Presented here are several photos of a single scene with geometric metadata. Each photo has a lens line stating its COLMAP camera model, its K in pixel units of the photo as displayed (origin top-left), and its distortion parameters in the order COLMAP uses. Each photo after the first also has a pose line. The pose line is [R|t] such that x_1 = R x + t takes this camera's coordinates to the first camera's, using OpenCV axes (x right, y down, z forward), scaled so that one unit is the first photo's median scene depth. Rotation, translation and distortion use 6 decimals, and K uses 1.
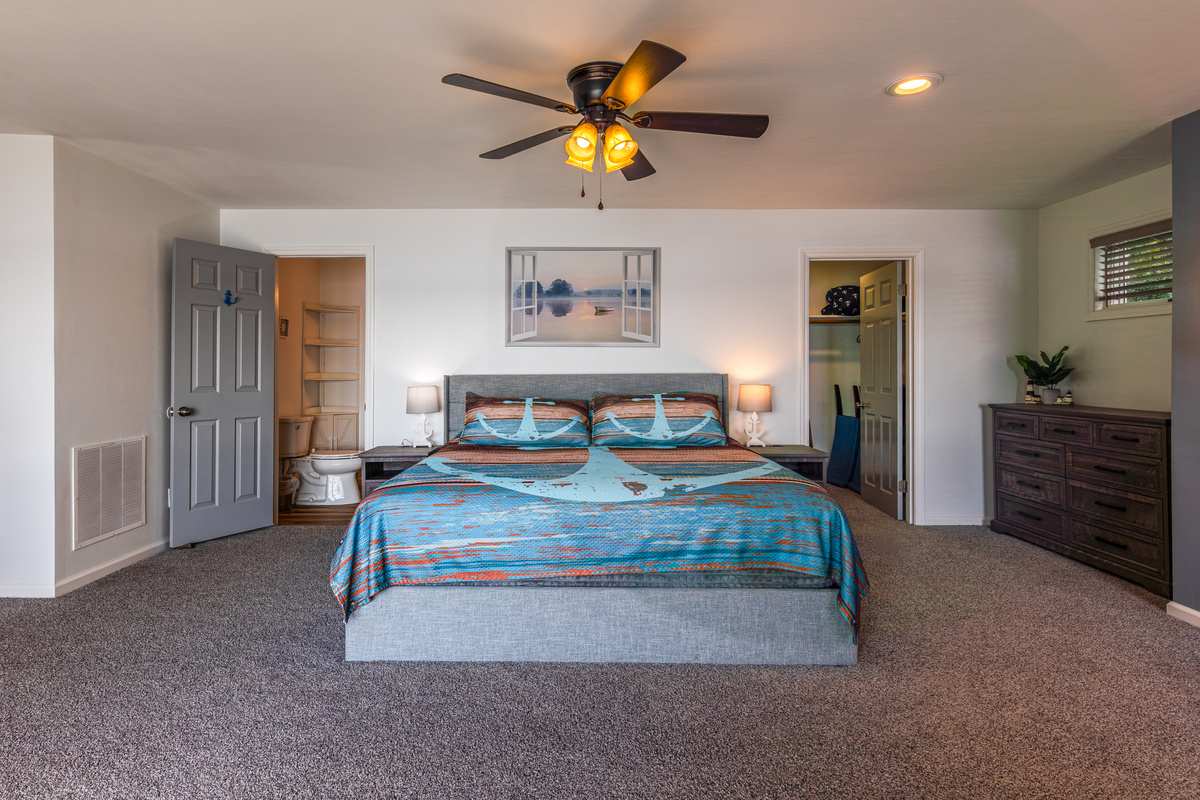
lens RADIAL K [[625.3, 0, 585.2], [0, 625.3, 366.4], [0, 0, 1]] dist [0.007151, -0.001541]
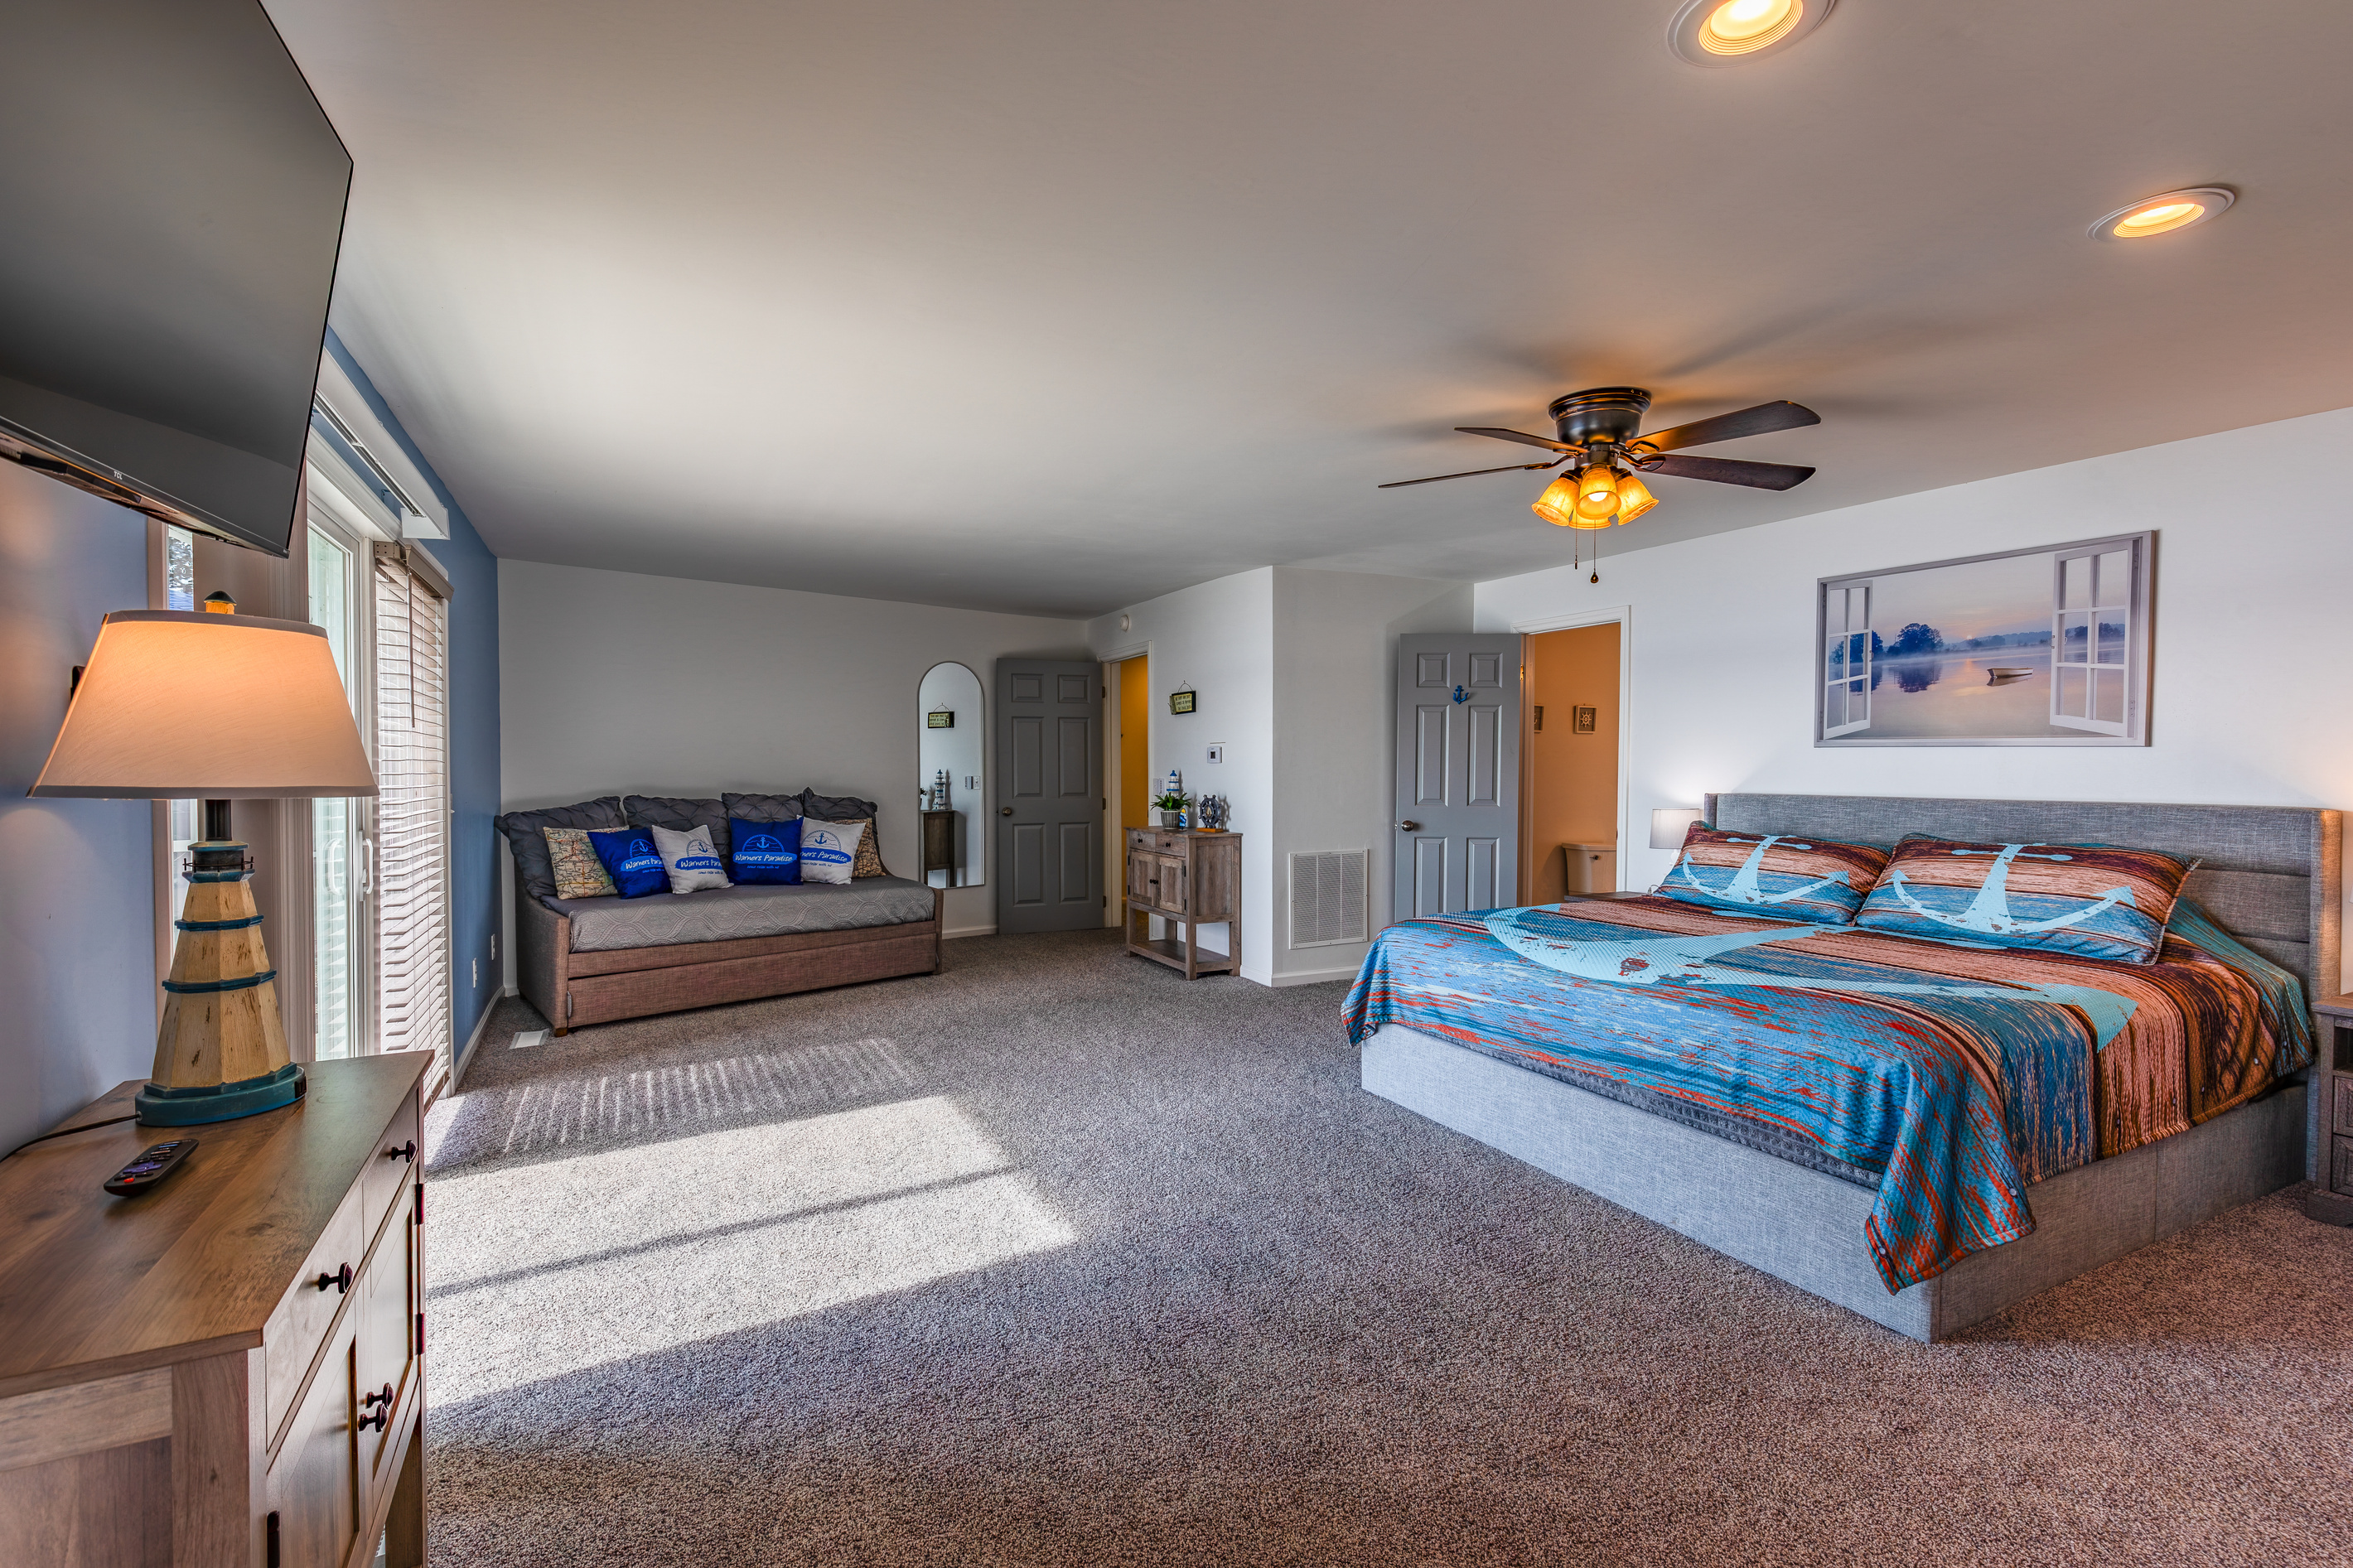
lens RADIAL K [[1073.7, 0, 1127.1], [0, 1073.7, 781.8], [0, 0, 1]] dist [0.001774, -0.001199]
pose [[0.433064, 0.020013, -0.901141, 0.594265], [0.003844, 0.999703, 0.024049, -0.031046], [0.901355, -0.013879, 0.432859, -0.030534]]
